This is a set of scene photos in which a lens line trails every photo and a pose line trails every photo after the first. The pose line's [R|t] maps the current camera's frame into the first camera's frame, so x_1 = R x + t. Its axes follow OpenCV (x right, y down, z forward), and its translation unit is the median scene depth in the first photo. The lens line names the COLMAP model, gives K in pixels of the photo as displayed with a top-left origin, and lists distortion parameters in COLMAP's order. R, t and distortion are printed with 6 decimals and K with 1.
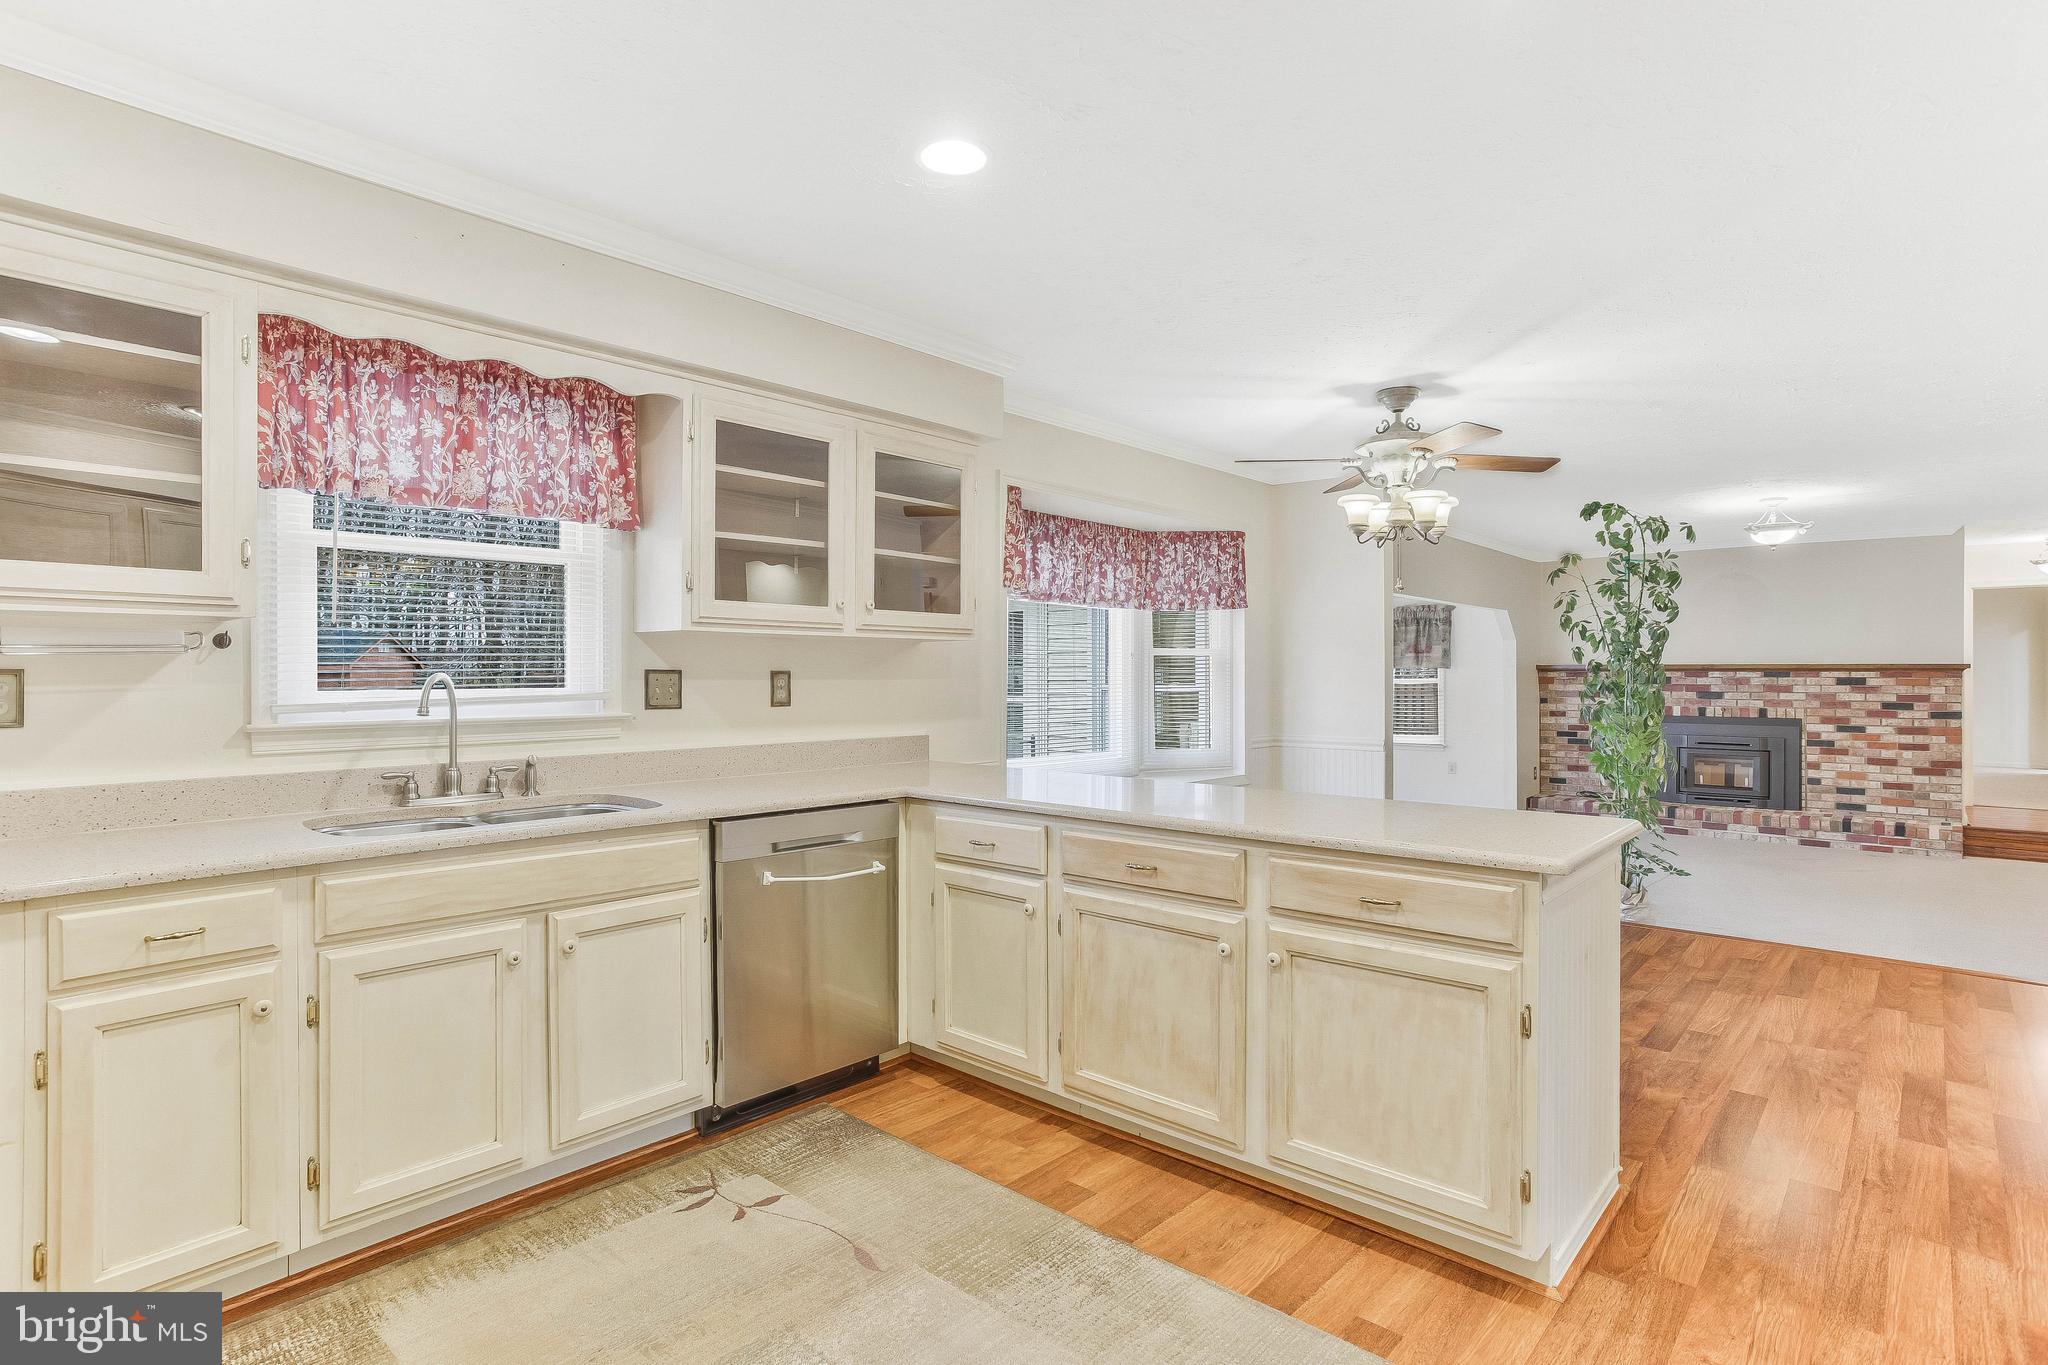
lens RADIAL K [[1009.4, 0, 1034.1], [0, 1009.4, 679.3], [0, 0, 1]] dist [-0.043367, 0.026029]
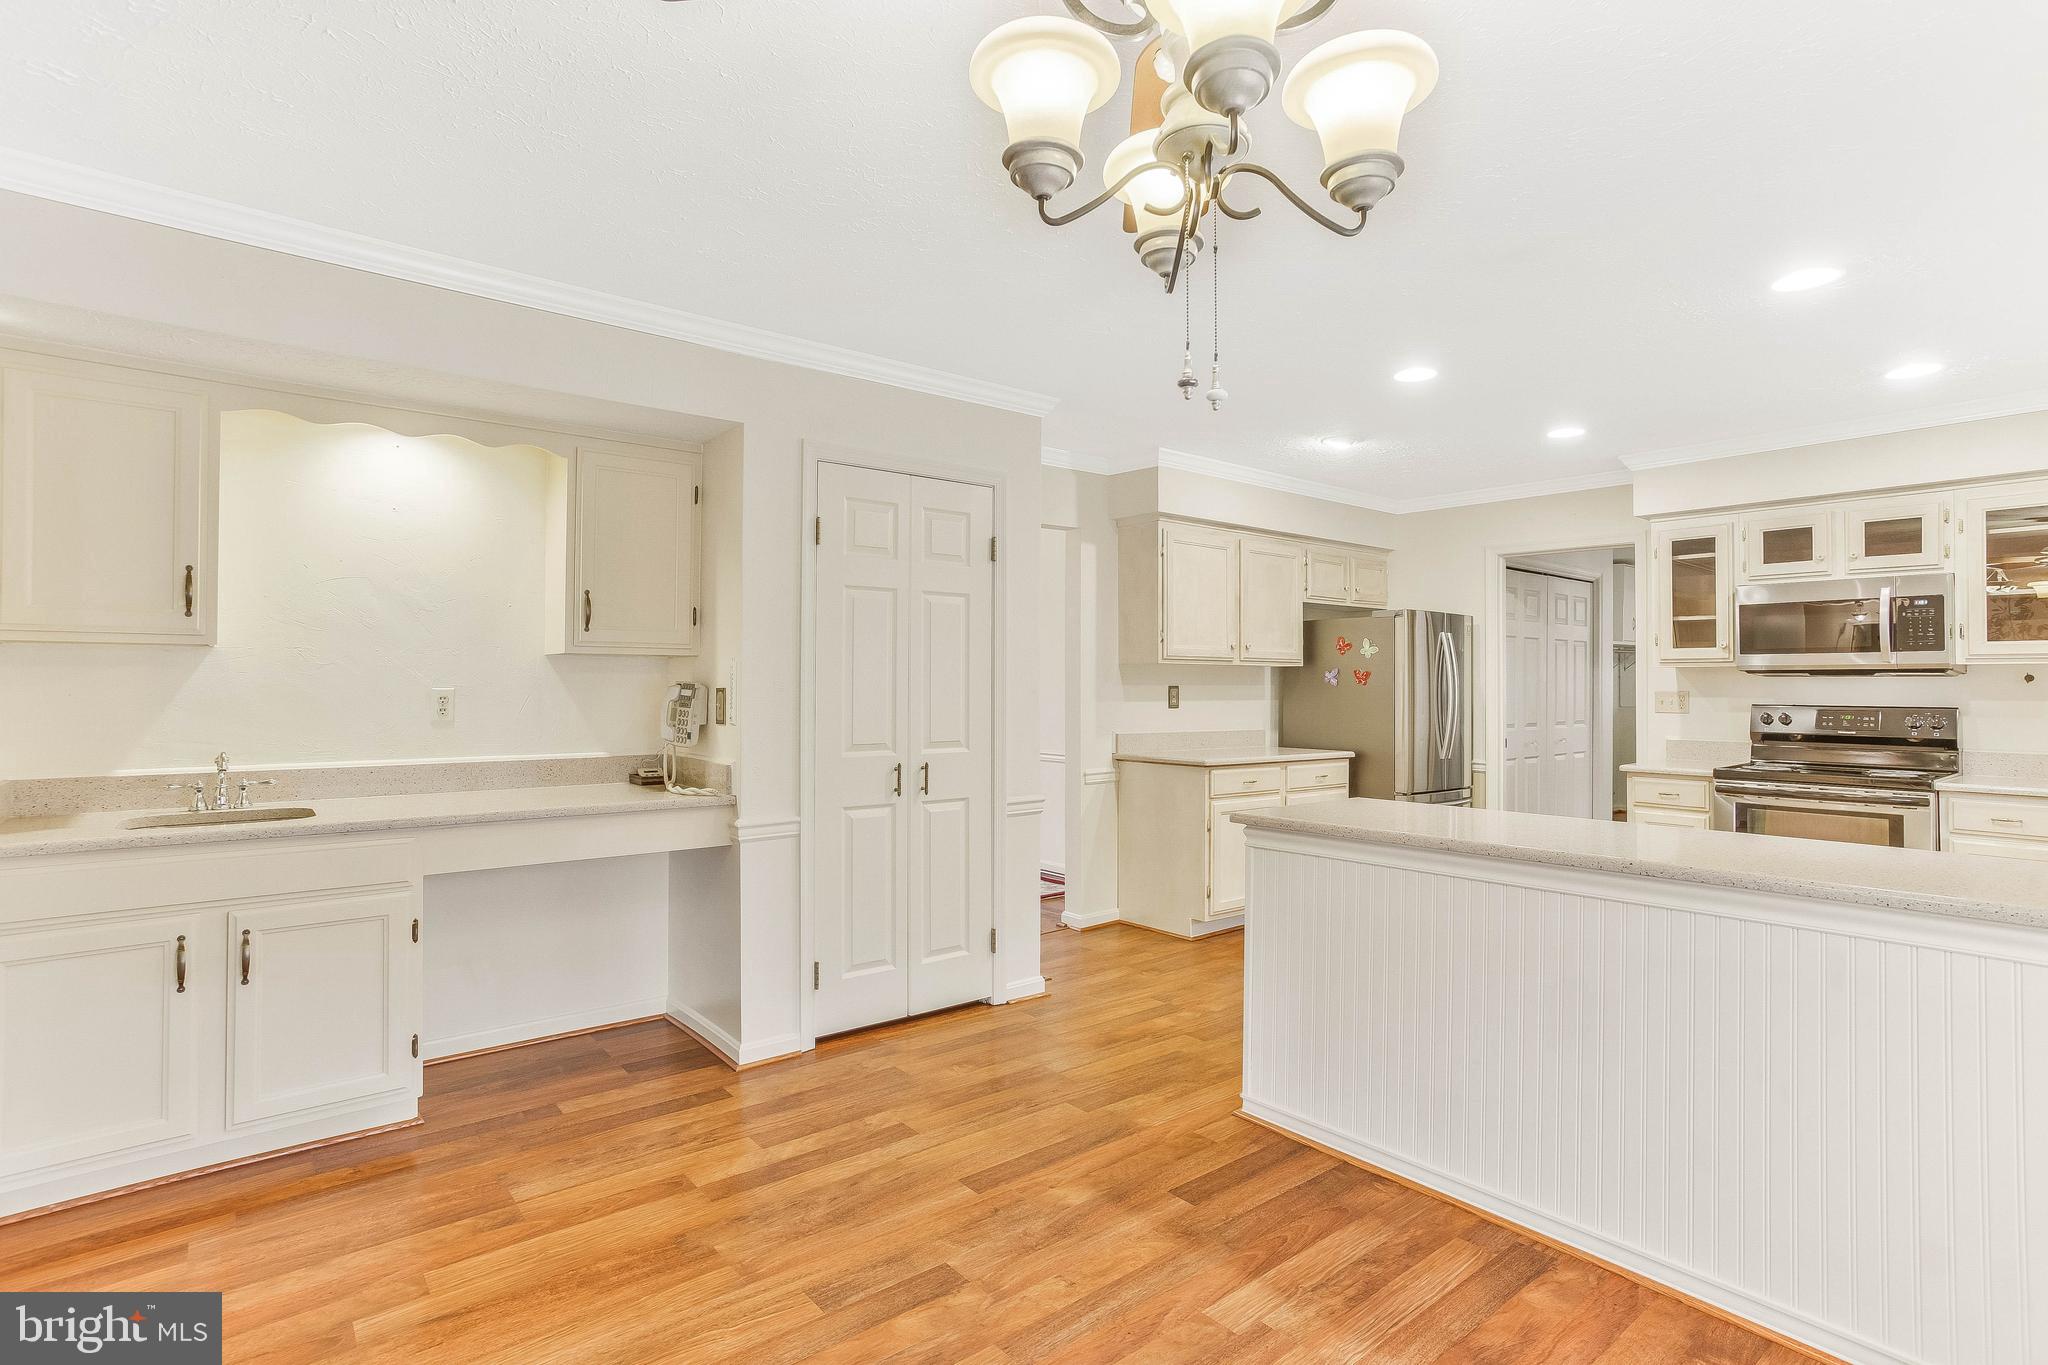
lens RADIAL K [[1009.4, 0, 1043.2], [0, 1009.4, 668.3], [0, 0, 1]] dist [-0.043367, 0.026029]
pose [[-0.989055, 0.000088, 0.147549, 0.194671], [-0.001388, 0.999950, -0.009904, -0.008192], [-0.147542, -0.010000, -0.989005, 0.680809]]
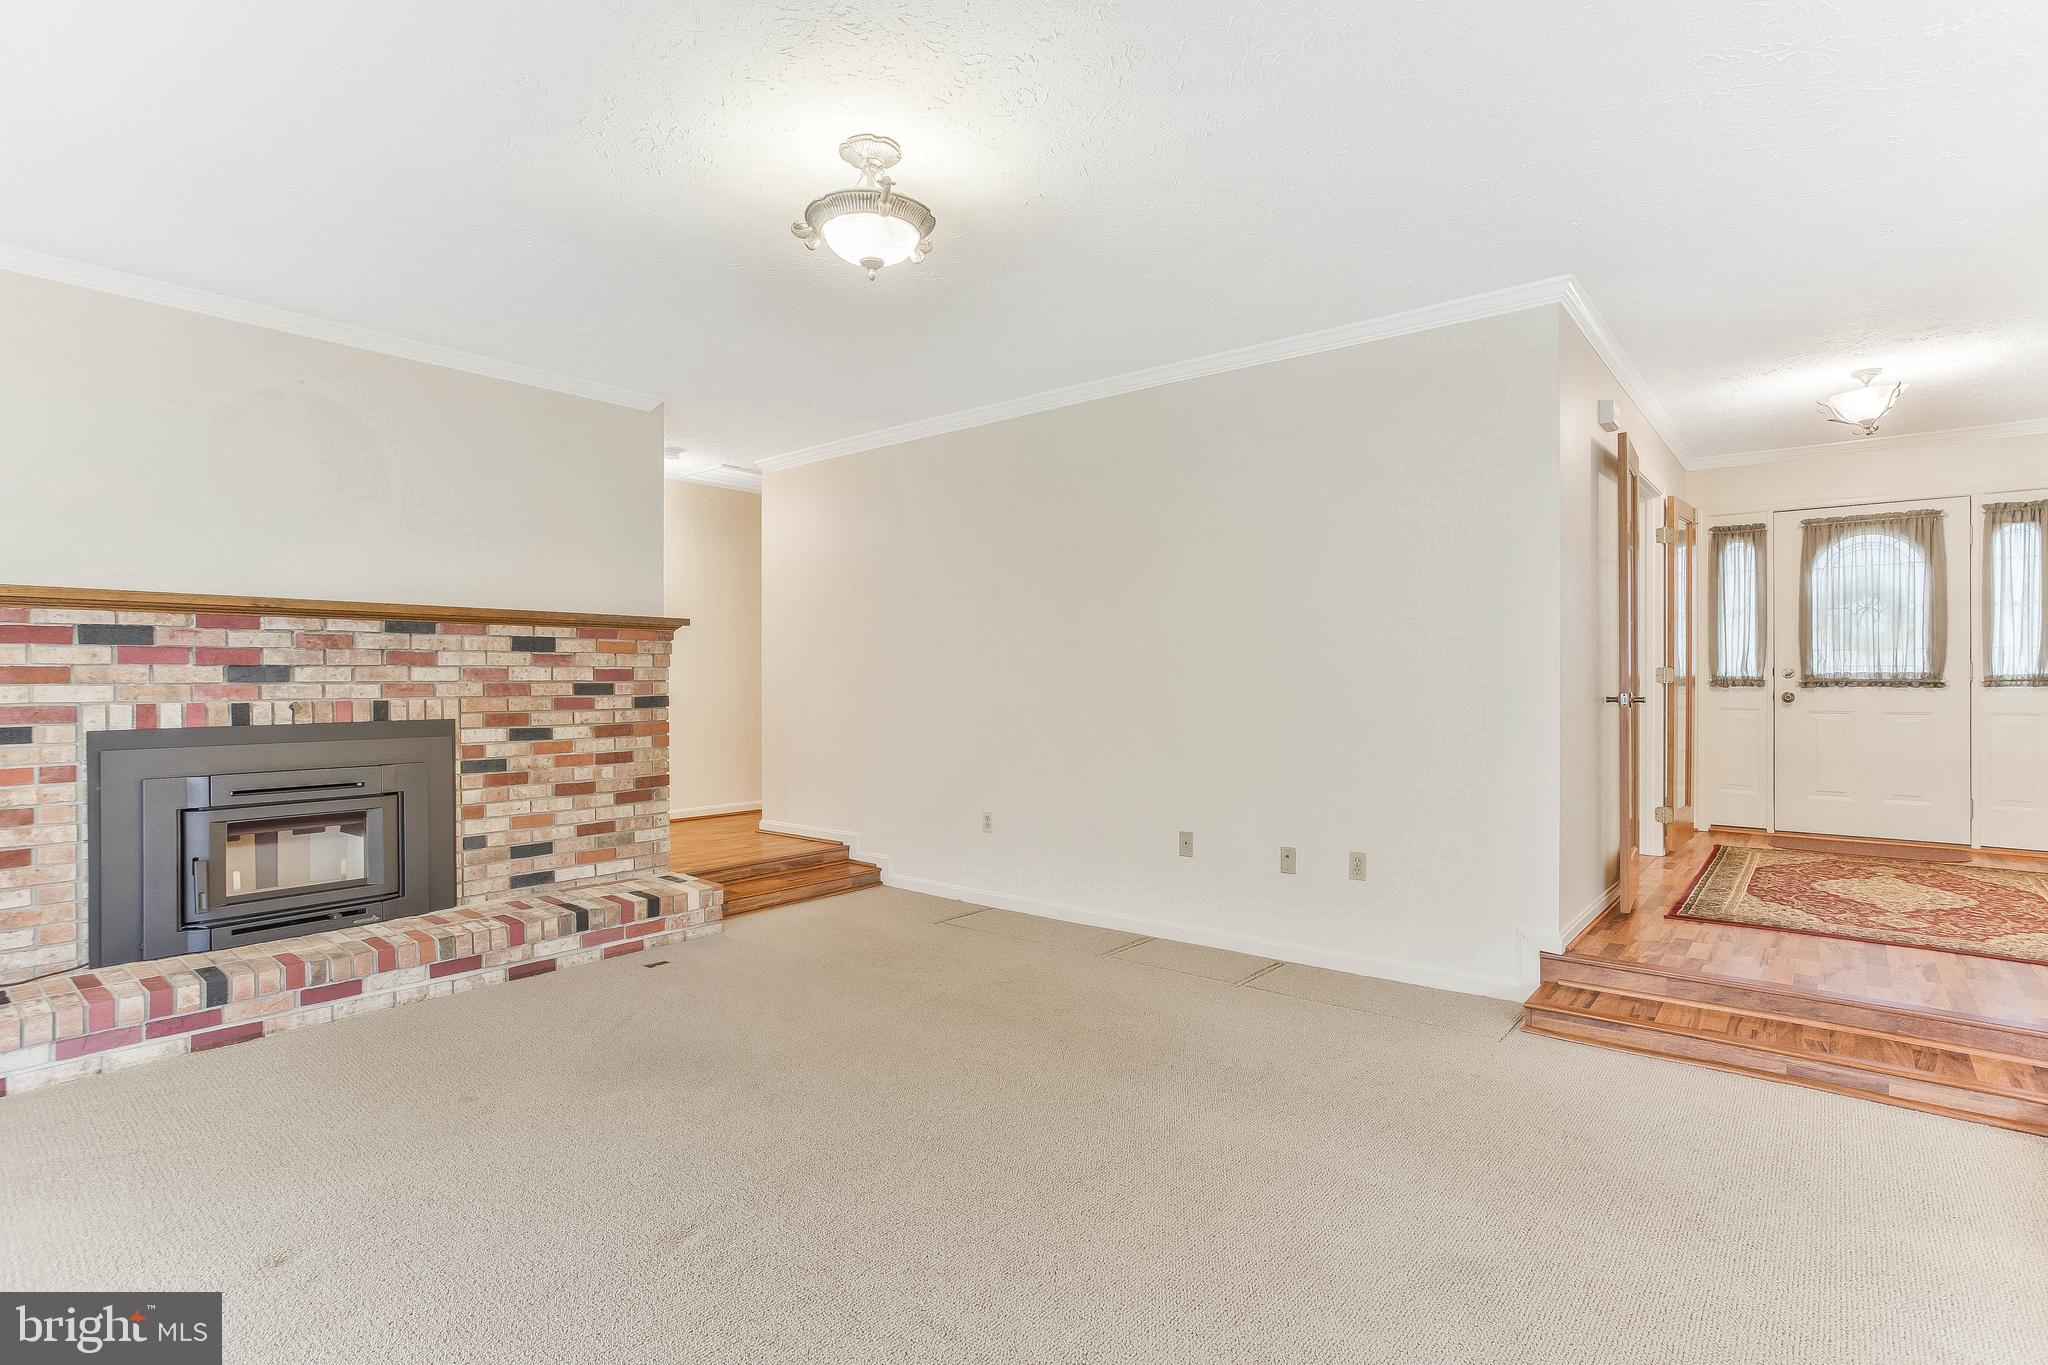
lens RADIAL K [[1009.4, 0, 1026.5], [0, 1009.4, 677.6], [0, 0, 1]] dist [-0.043367, 0.026029]
pose [[-0.043634, -0.002150, 0.999045, 0.297650], [0.006188, 0.999978, 0.002422, 0.021847], [-0.999028, 0.006288, -0.043619, 0.817192]]
